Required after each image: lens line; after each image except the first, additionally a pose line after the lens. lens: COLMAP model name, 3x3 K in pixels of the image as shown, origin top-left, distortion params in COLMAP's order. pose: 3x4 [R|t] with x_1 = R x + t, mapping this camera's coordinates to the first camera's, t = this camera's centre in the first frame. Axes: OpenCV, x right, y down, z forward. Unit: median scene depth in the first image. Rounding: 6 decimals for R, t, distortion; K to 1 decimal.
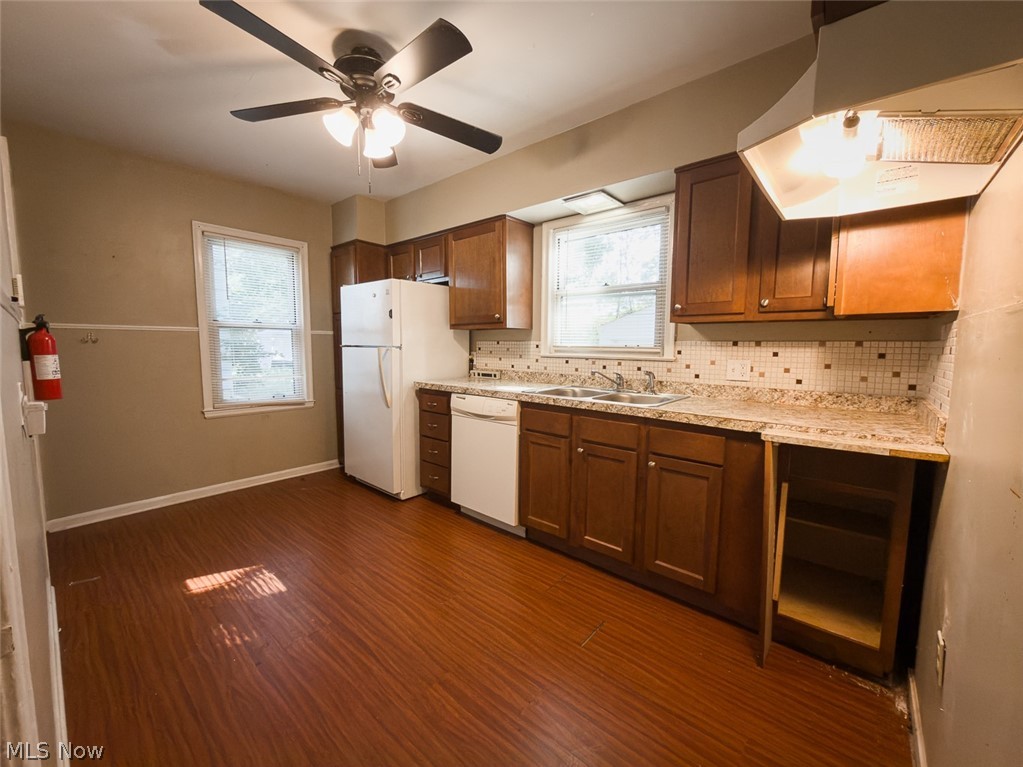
lens RADIAL K [[409.3, 0, 516.2], [0, 409.3, 383.3], [0, 0, 1]] dist [0.002635, 0.000008]
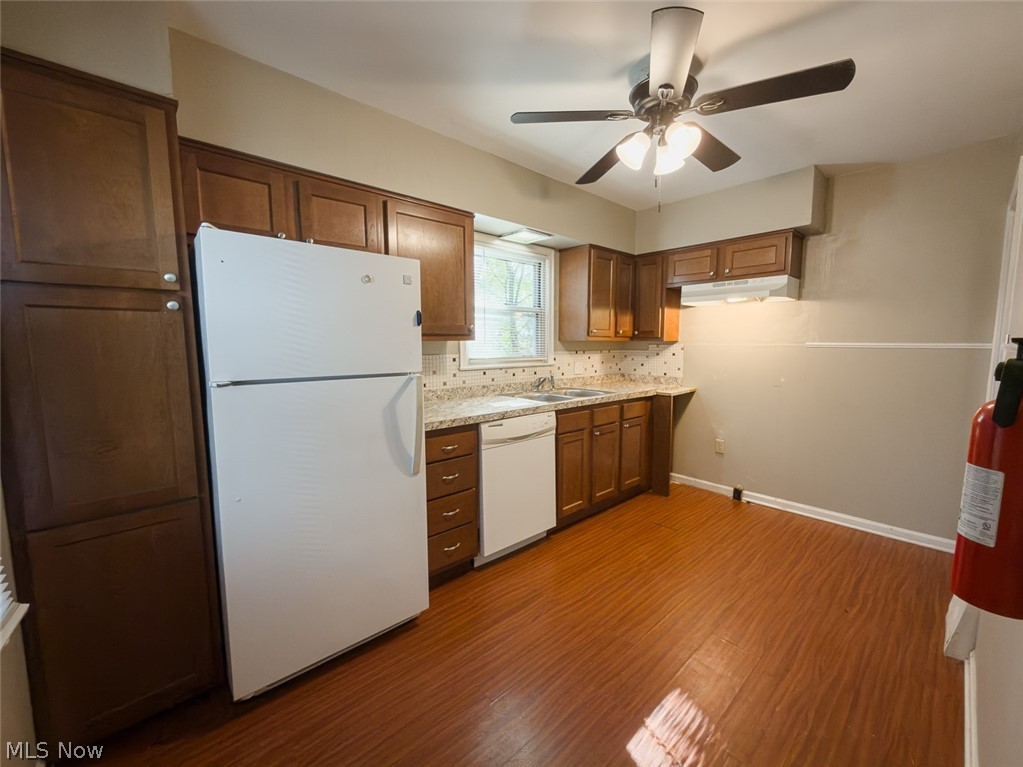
lens RADIAL K [[409.3, 0, 517.7], [0, 409.3, 382.6], [0, 0, 1]] dist [0.002635, 0.000008]
pose [[0.125234, -0.105073, 0.986548, -1.054933], [0.098057, 0.990818, 0.093081, -0.139548], [-0.987270, 0.085081, 0.134387, 0.926697]]
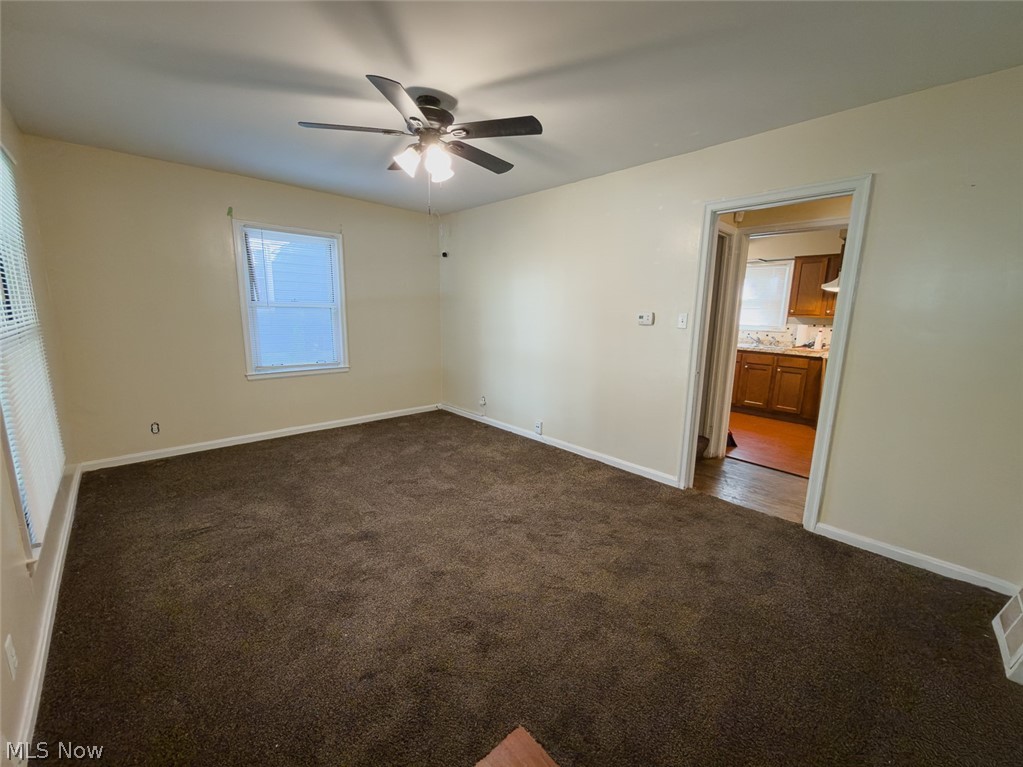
lens RADIAL K [[409.3, 0, 510.7], [0, 409.3, 384.0], [0, 0, 1]] dist [0.002635, 0.000008]
pose [[0.993145, 0.029995, -0.112974, -0.877879], [-0.020561, 0.996274, 0.083762, 0.074630], [0.115066, -0.080864, 0.990061, -1.490545]]
